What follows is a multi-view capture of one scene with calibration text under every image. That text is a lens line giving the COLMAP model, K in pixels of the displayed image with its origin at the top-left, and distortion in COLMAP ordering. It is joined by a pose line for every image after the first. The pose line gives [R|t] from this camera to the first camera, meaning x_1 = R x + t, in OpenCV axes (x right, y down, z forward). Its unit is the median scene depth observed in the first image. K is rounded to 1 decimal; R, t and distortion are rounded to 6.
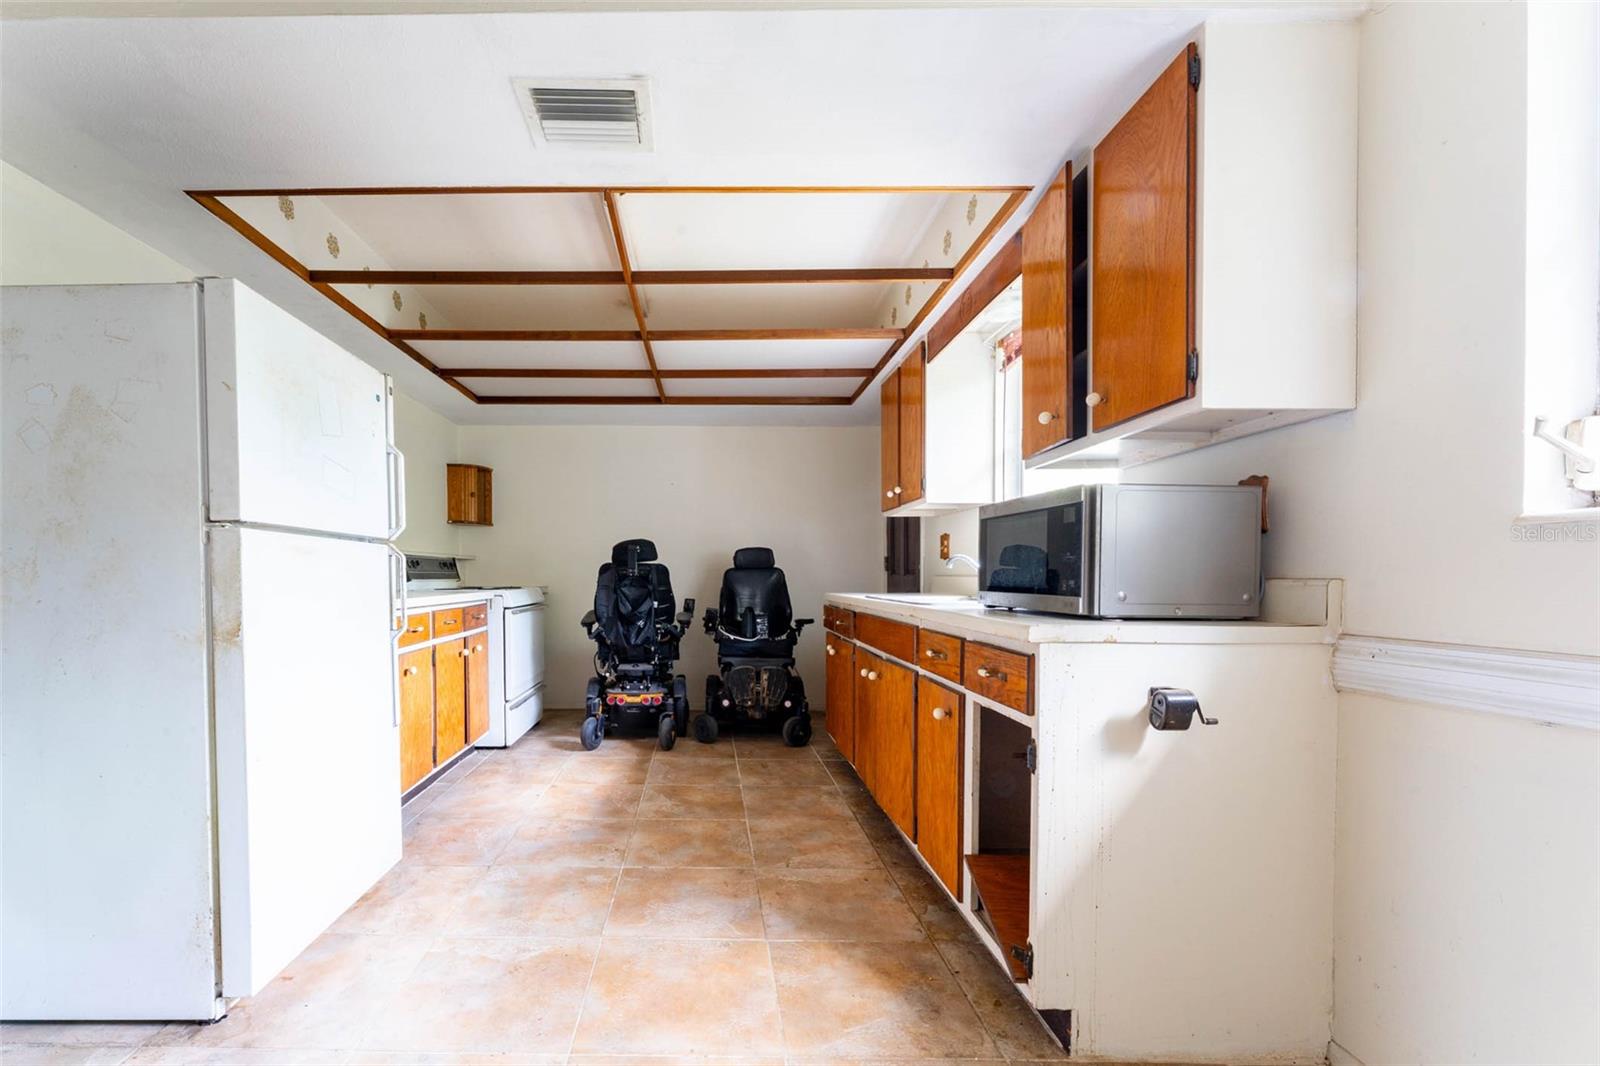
lens RADIAL K [[641.7, 0, 800.7], [0, 641.7, 588.3], [0, 0, 1]] dist [-0.000568, -0.000038]
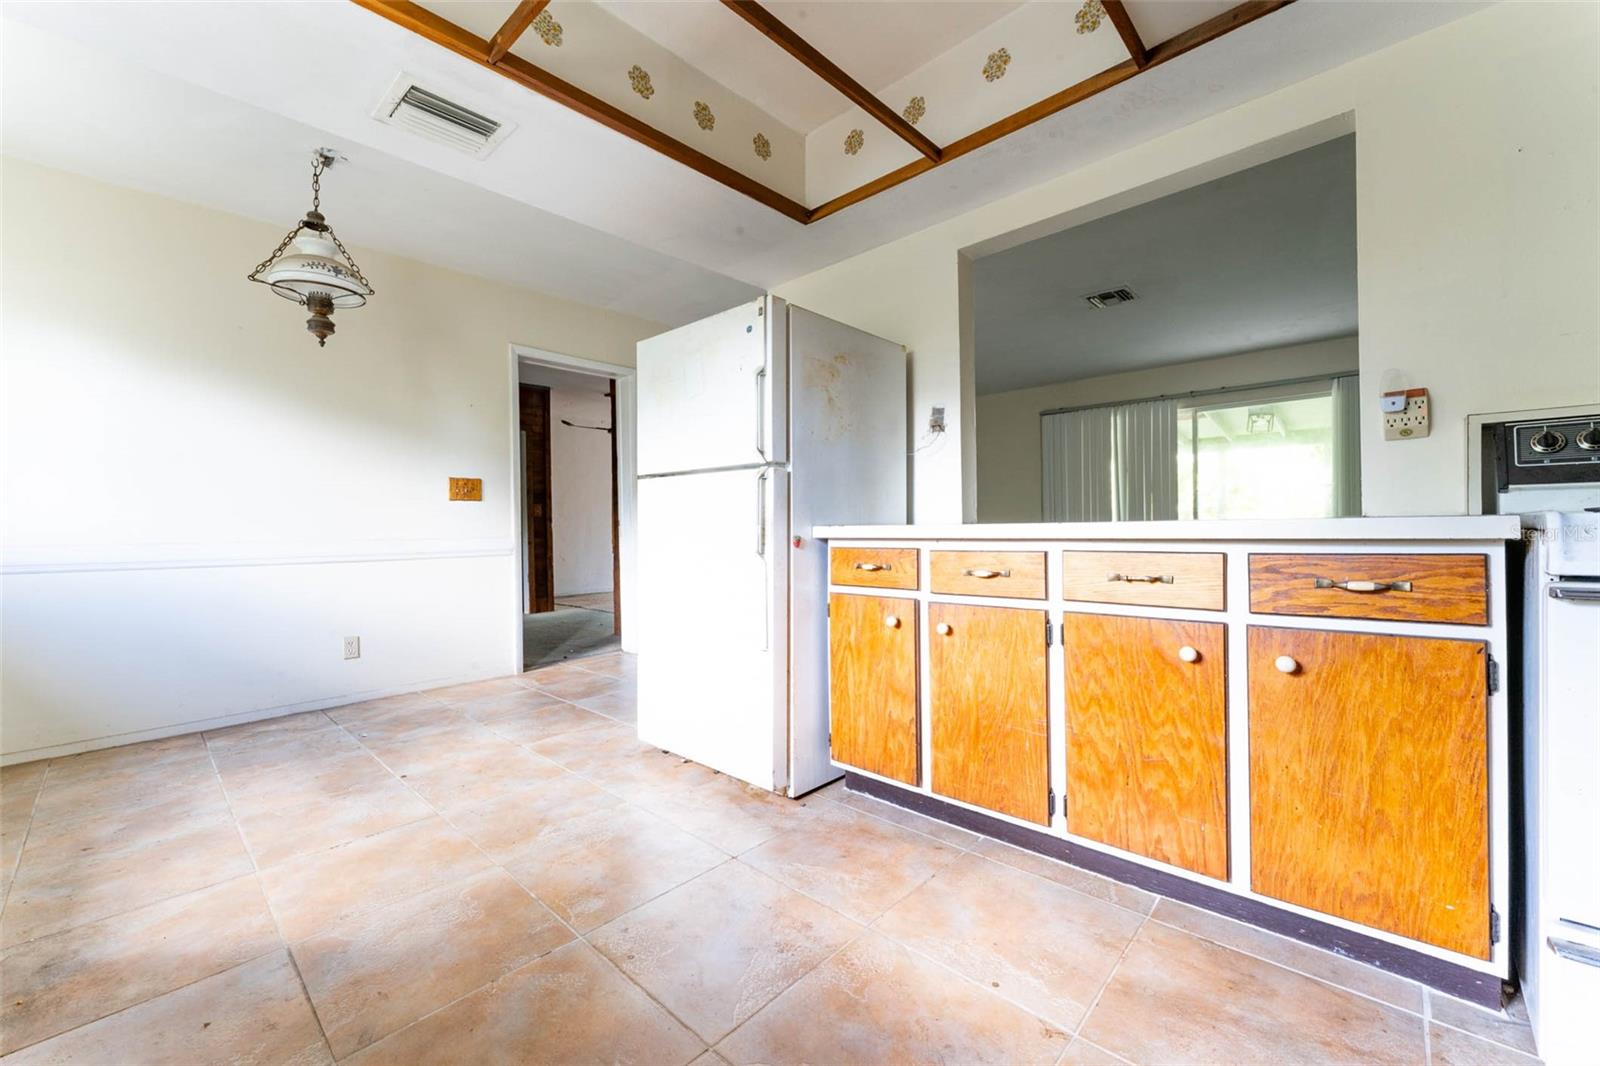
lens RADIAL K [[646.4, 0, 797.8], [0, 646.4, 534.0], [0, 0, 1]] dist [-0.002376, -0.000198]
pose [[-0.784621, 0.015855, -0.619773, -0.055453], [0.000821, 0.999699, 0.024534, 0.009890], [0.619976, 0.018741, -0.784397, 1.780184]]
